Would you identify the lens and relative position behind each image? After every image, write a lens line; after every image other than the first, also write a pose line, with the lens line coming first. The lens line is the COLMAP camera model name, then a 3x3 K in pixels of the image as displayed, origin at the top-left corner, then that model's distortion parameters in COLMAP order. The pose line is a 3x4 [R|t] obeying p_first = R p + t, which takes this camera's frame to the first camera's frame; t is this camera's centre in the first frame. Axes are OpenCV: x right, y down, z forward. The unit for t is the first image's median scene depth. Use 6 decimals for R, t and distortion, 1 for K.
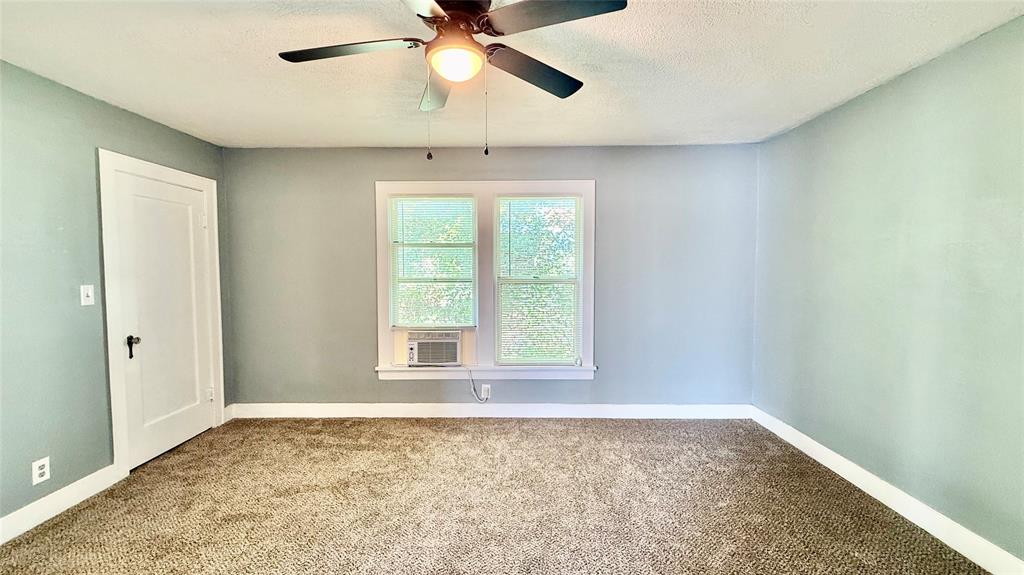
lens RADIAL K [[416.4, 0, 511.1], [0, 416.4, 290.0], [0, 0, 1]] dist [-0.002564, -0.000023]
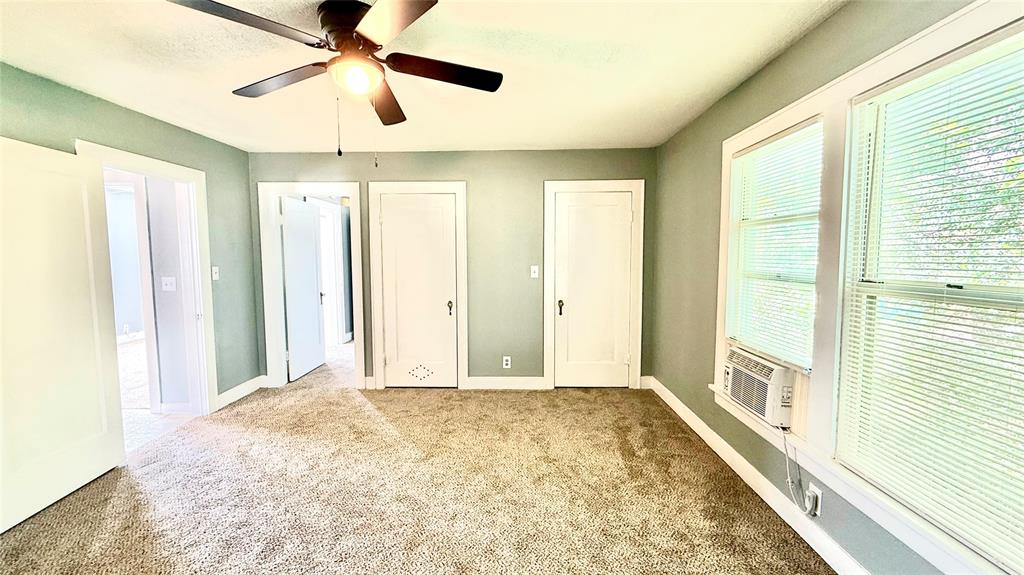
lens RADIAL K [[416.4, 0, 515.0], [0, 416.4, 284.8], [0, 0, 1]] dist [-0.002564, -0.000023]
pose [[-0.024442, 0.074782, -0.996900, 0.538238], [-0.052494, 0.995726, 0.075981, -0.047261], [0.998322, 0.054189, -0.020412, 0.768703]]
